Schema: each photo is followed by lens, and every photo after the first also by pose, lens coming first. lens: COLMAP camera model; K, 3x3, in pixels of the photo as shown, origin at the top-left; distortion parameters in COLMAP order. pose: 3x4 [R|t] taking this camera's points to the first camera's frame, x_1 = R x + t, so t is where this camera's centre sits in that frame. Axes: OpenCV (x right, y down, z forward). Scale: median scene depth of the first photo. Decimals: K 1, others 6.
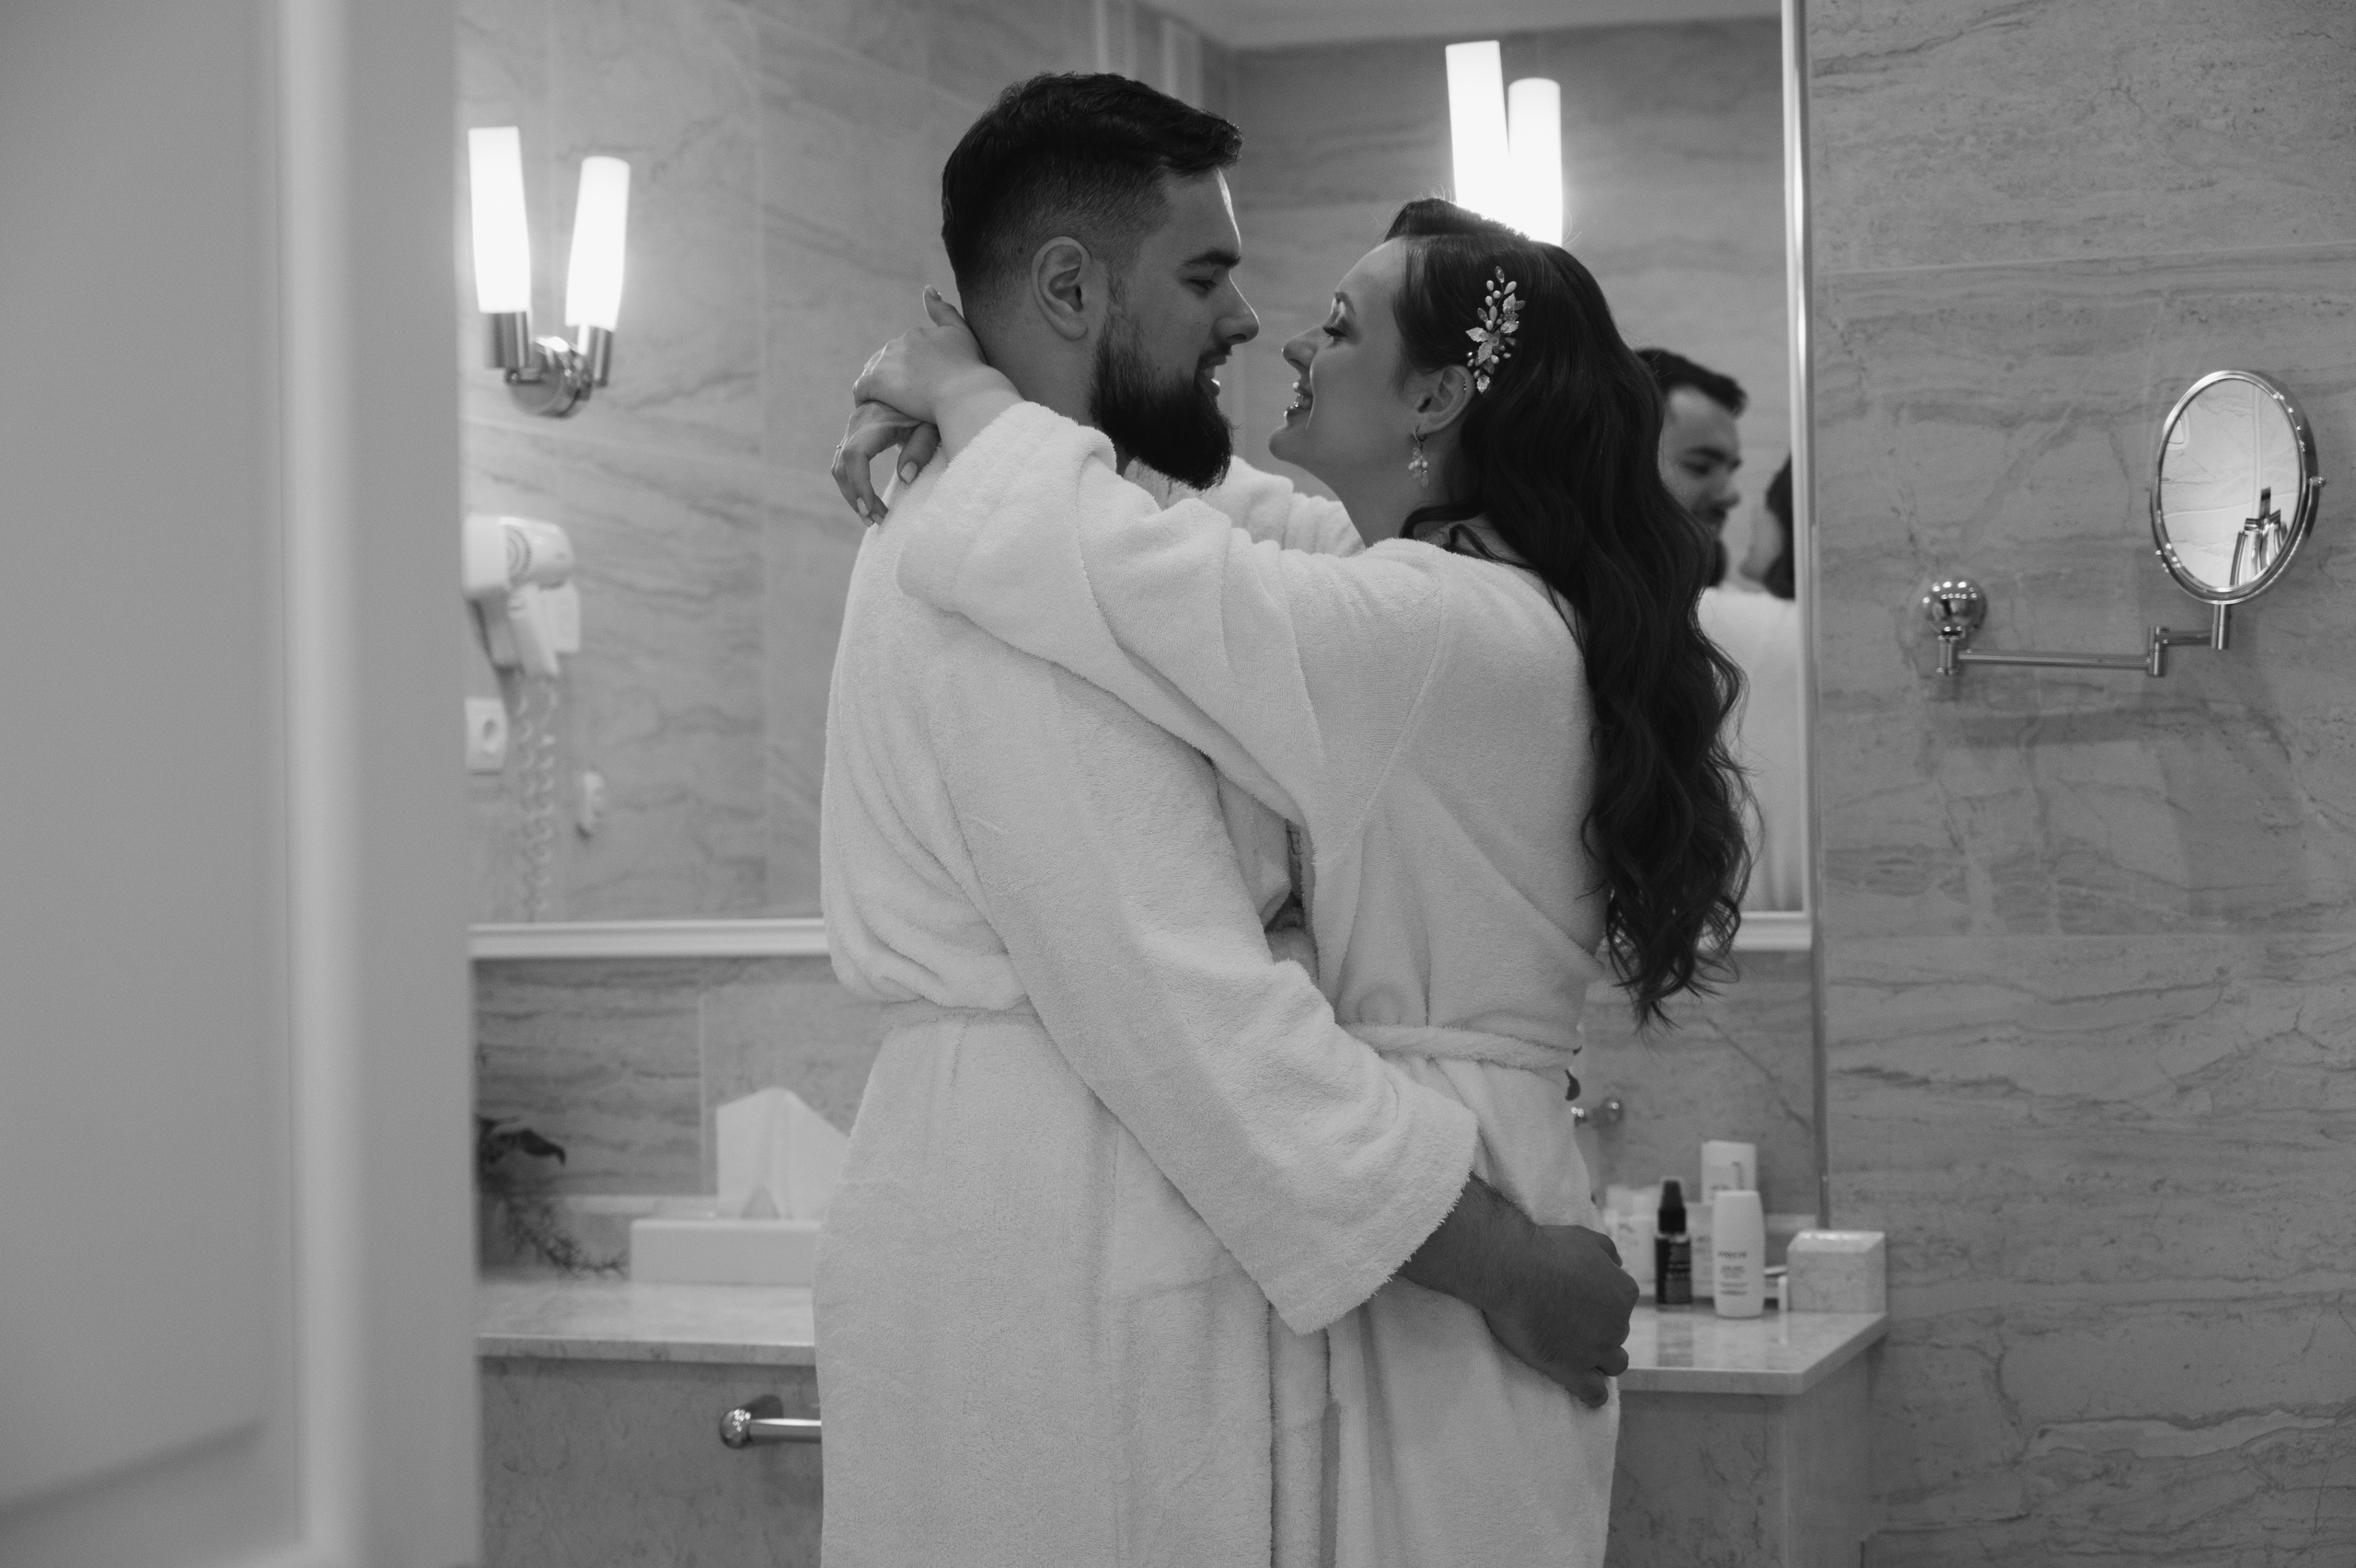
lens RADIAL K [[3914.1, 0, 1176.8], [0, 3914.1, 758.6], [0, 0, 1]] dist [0.184855, 0.000000]
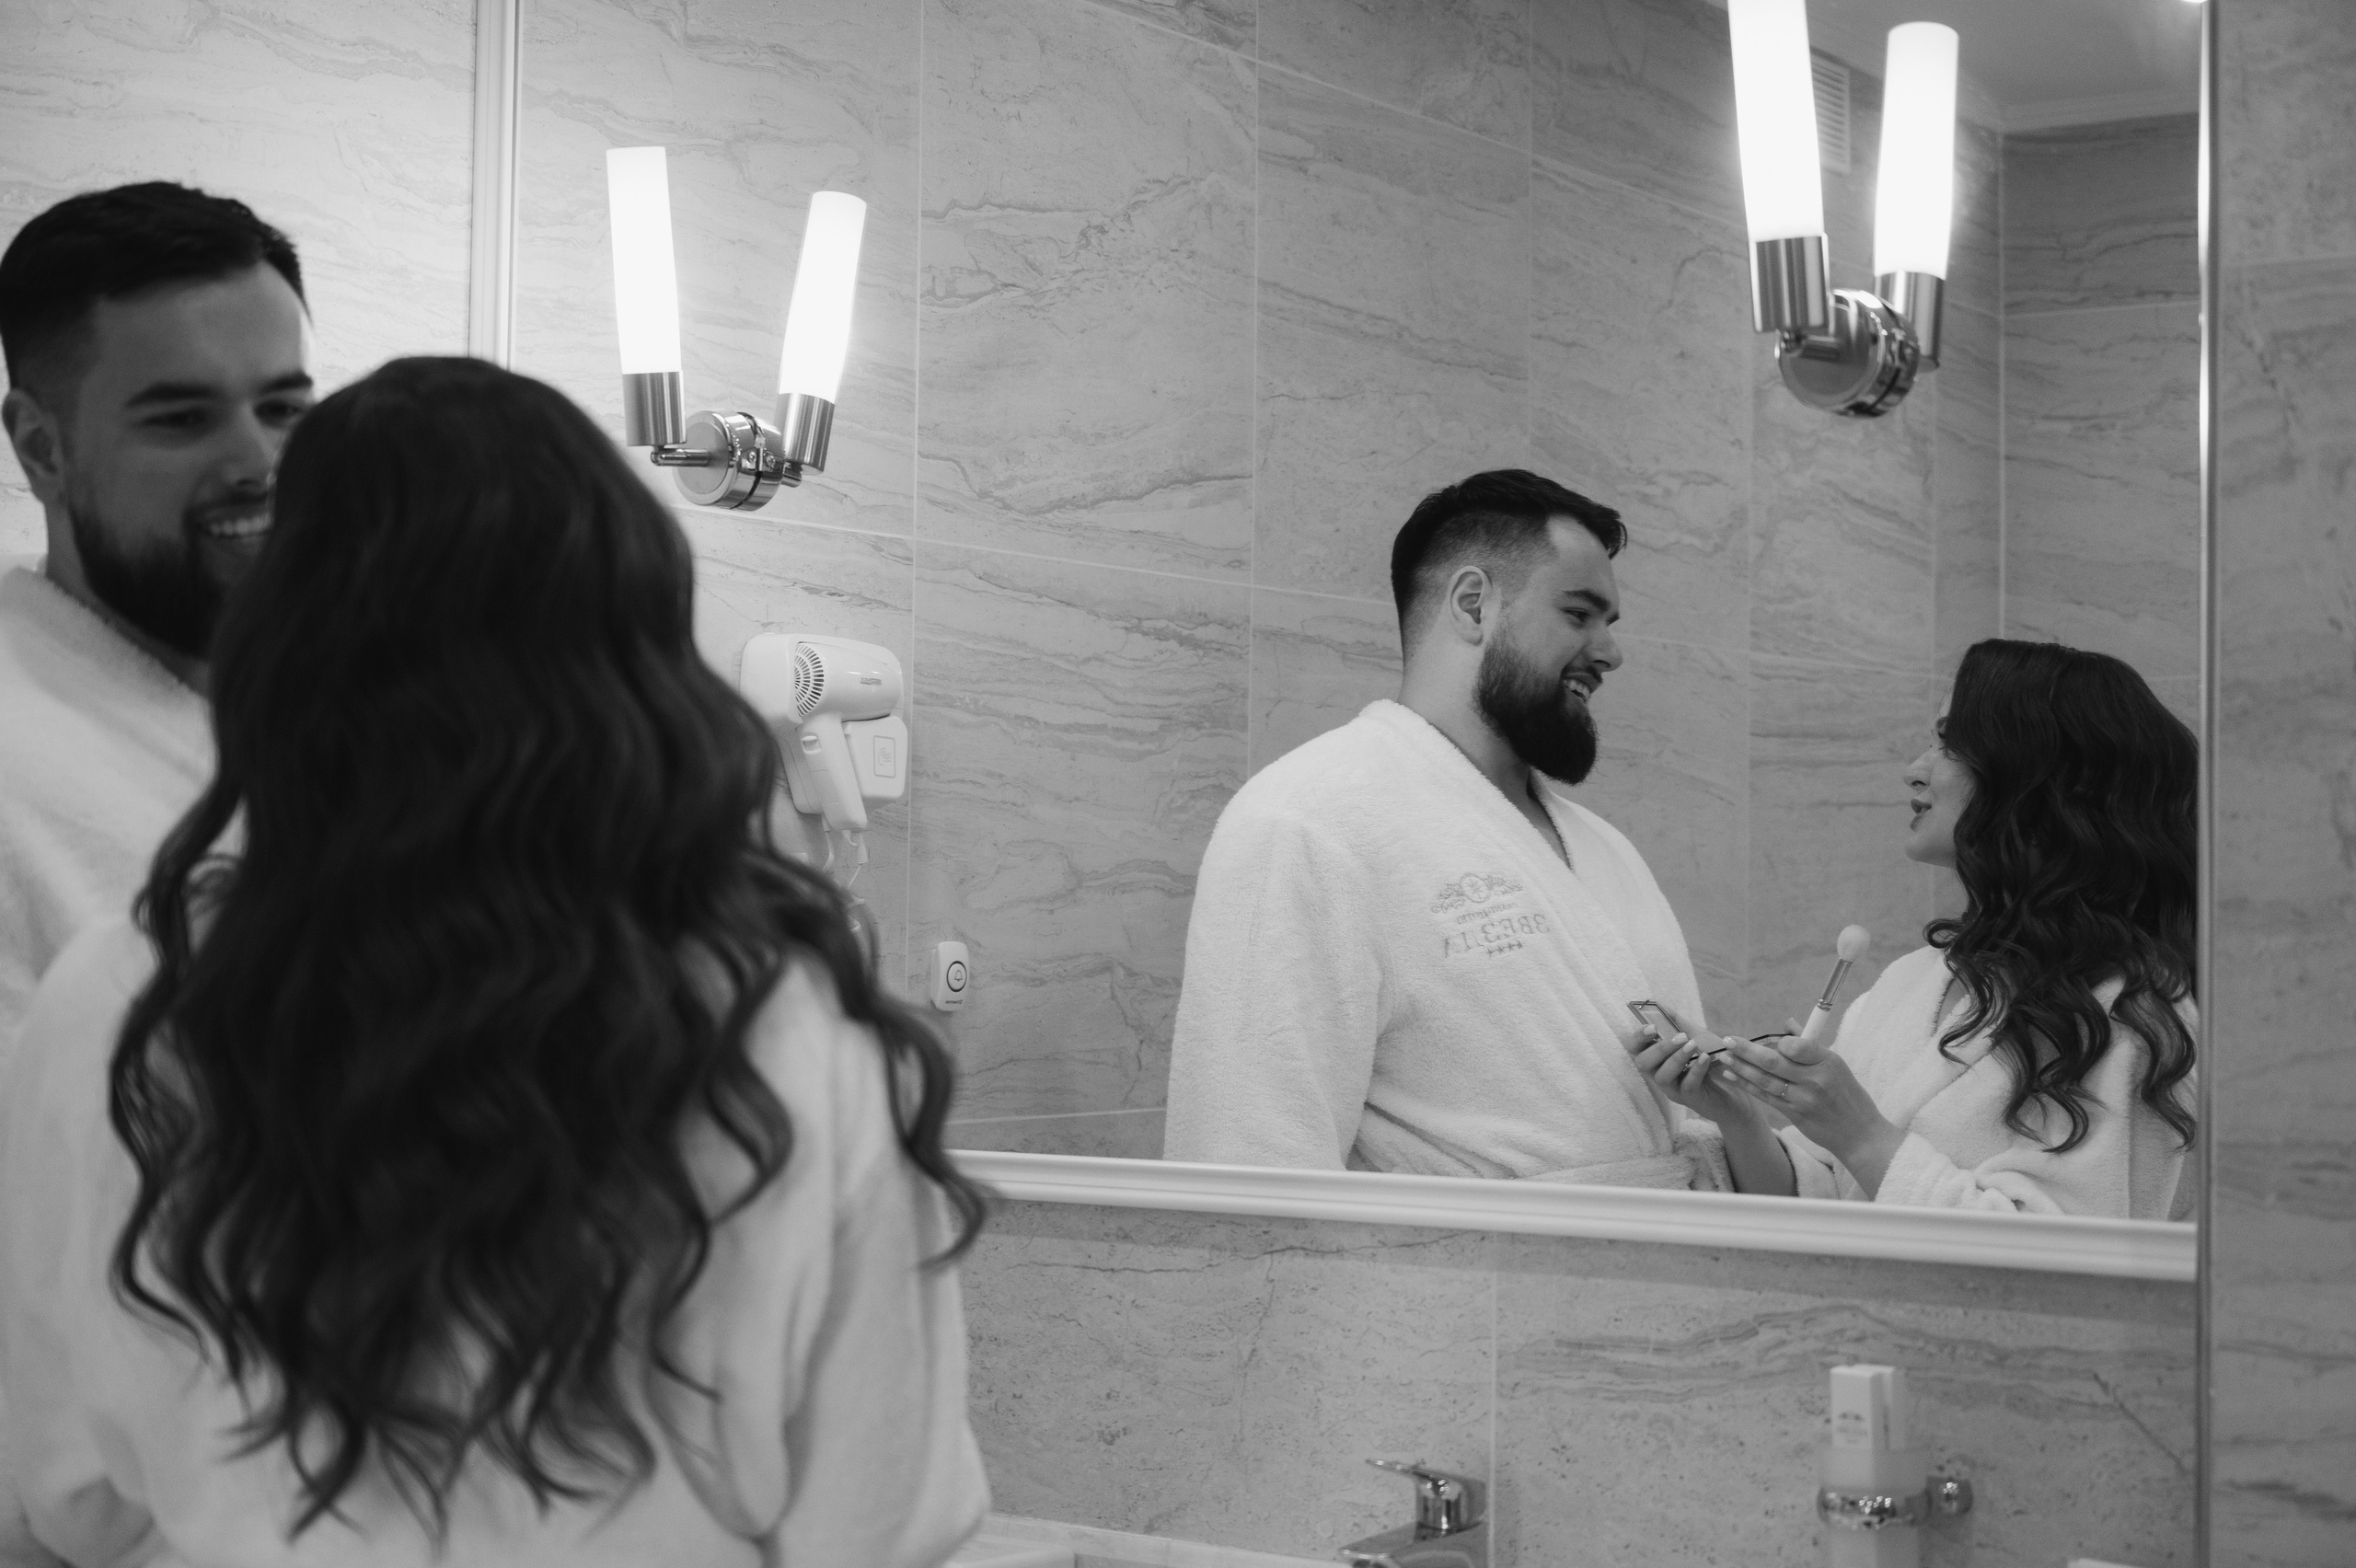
lens RADIAL K [[3718.2, 0, 1178.8], [0, 3718.2, 807.7], [0, 0, 1]] dist [0.091221, 0.000000]
pose [[0.961100, 0.020441, -0.275443, 0.168956], [-0.026692, 0.999464, -0.018965, -0.015779], [0.274908, 0.025580, 0.961130, 0.352518]]
